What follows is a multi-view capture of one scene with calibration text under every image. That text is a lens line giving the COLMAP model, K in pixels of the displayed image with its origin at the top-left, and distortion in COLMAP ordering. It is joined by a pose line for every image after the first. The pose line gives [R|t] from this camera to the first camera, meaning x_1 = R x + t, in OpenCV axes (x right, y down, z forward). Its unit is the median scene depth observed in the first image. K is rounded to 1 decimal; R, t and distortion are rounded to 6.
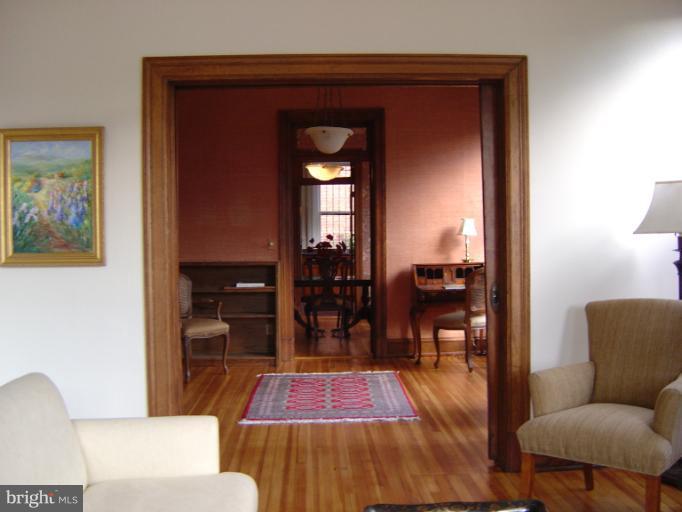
lens RADIAL K [[768.2, 0, 341.0], [0, 768.2, 256.0], [0, 0, 1]] dist [-0.142736, 0.005834]
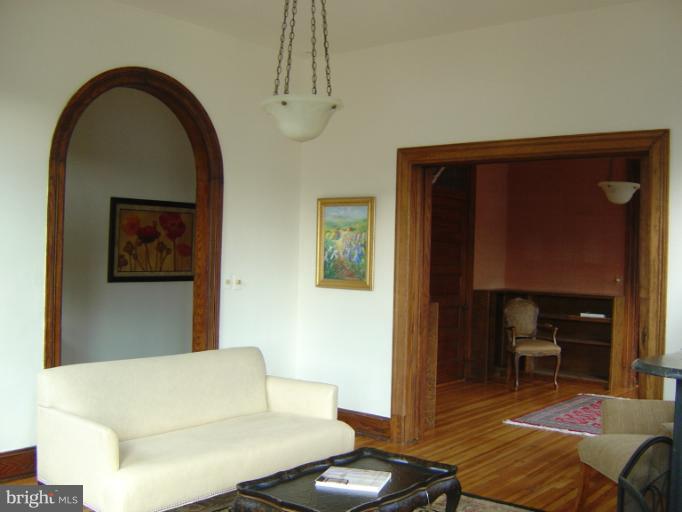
lens RADIAL K [[768.2, 0, 341.0], [0, 768.2, 256.0], [0, 0, 1]] dist [-0.142736, 0.005834]
pose [[0.749332, 0.032777, -0.661383, 0.636289], [-0.052500, 0.998571, -0.009994, -0.036297], [0.660110, 0.042212, 0.749982, -0.170010]]
